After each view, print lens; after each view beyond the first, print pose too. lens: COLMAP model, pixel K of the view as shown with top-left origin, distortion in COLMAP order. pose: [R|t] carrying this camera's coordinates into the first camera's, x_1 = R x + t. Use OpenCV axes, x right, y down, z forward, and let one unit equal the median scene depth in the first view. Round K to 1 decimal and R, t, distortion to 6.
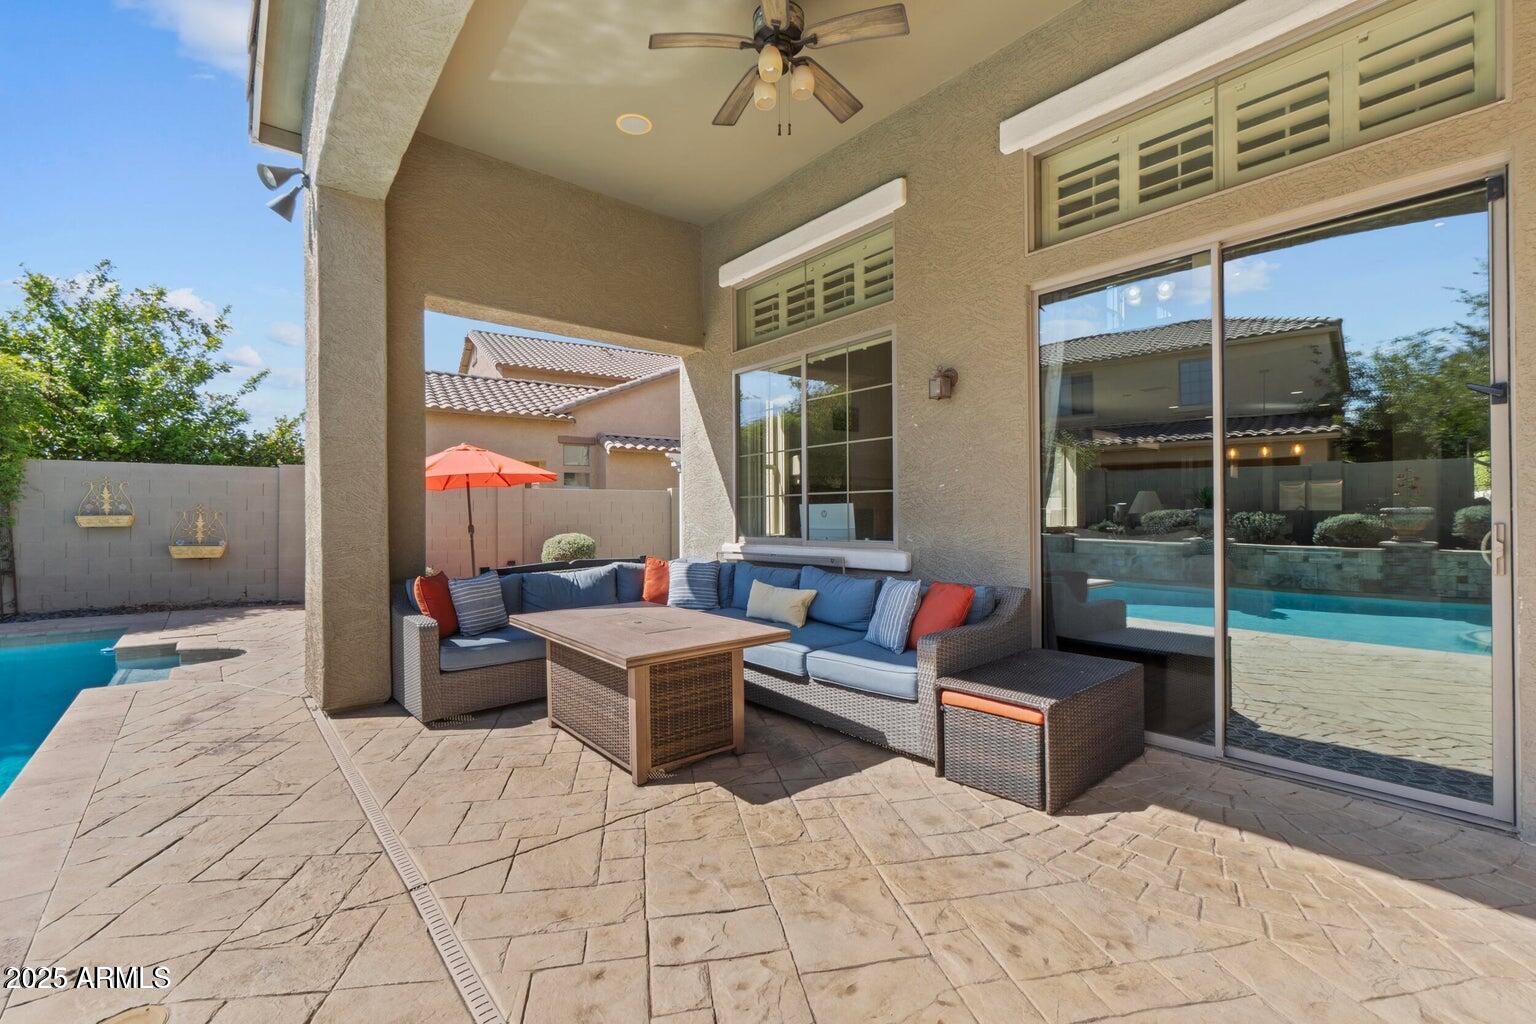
lens RADIAL K [[660.2, 0, 756.5], [0, 660.2, 515.1], [0, 0, 1]] dist [0.000665, 0.000073]
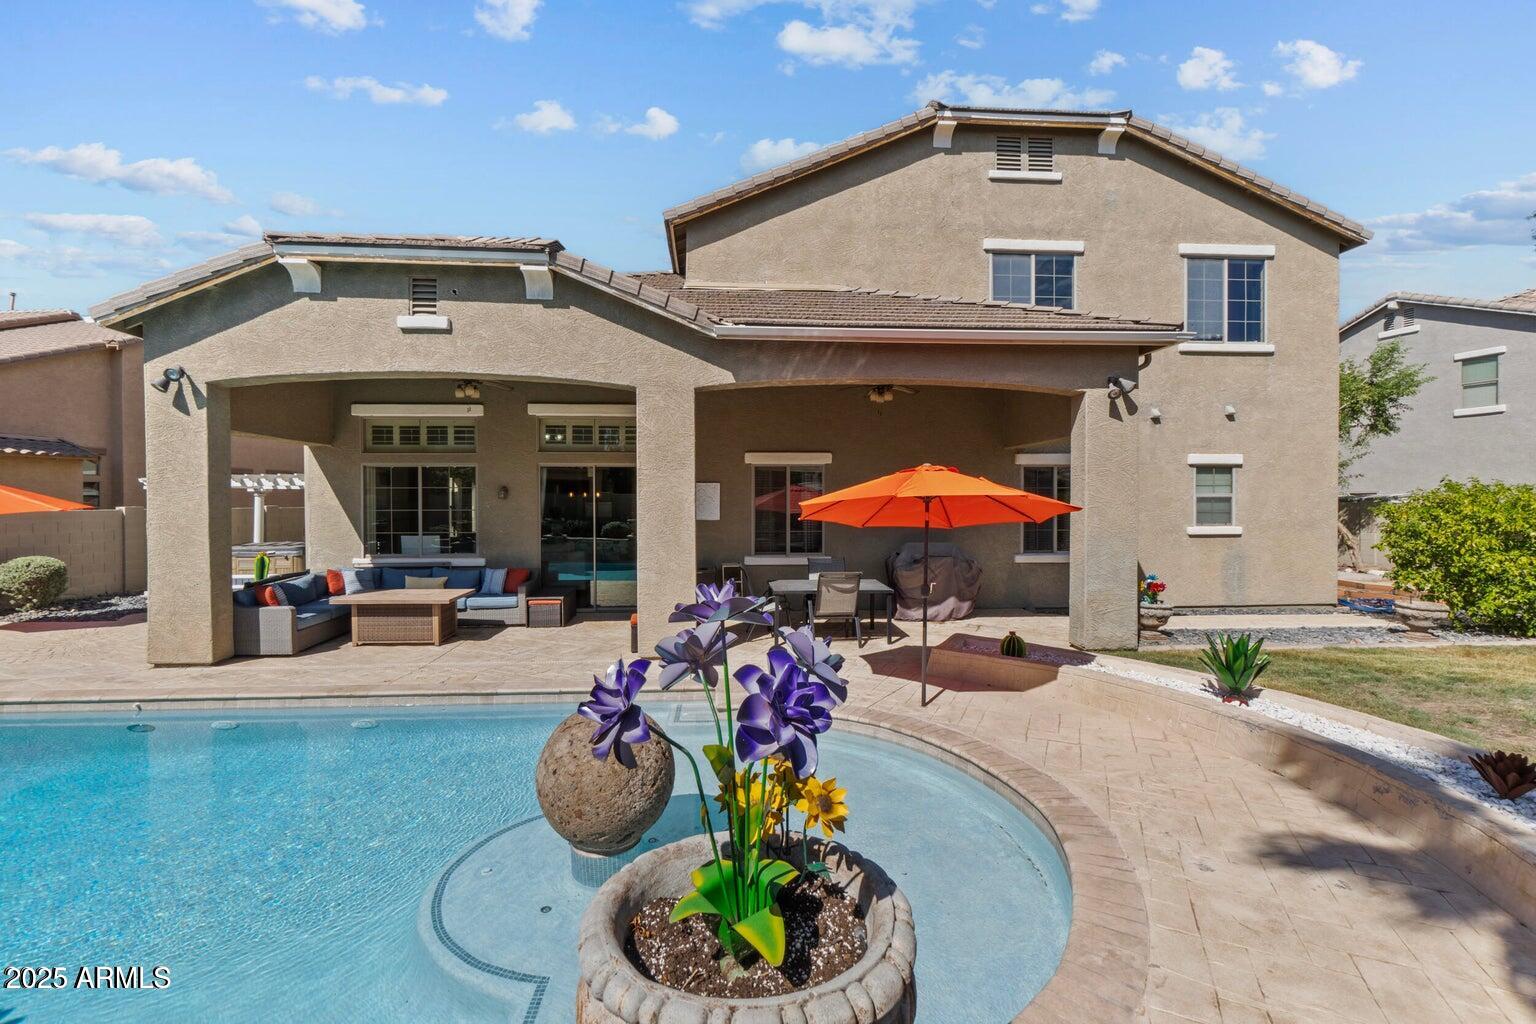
lens RADIAL K [[660.2, 0, 760.0], [0, 660.2, 505.8], [0, 0, 1]] dist [0.000665, 0.000073]
pose [[0.575042, -0.002856, 0.818119, -1.248428], [-0.005273, 0.999960, 0.007197, -0.168785], [-0.818107, -0.008452, 0.575004, -1.305839]]
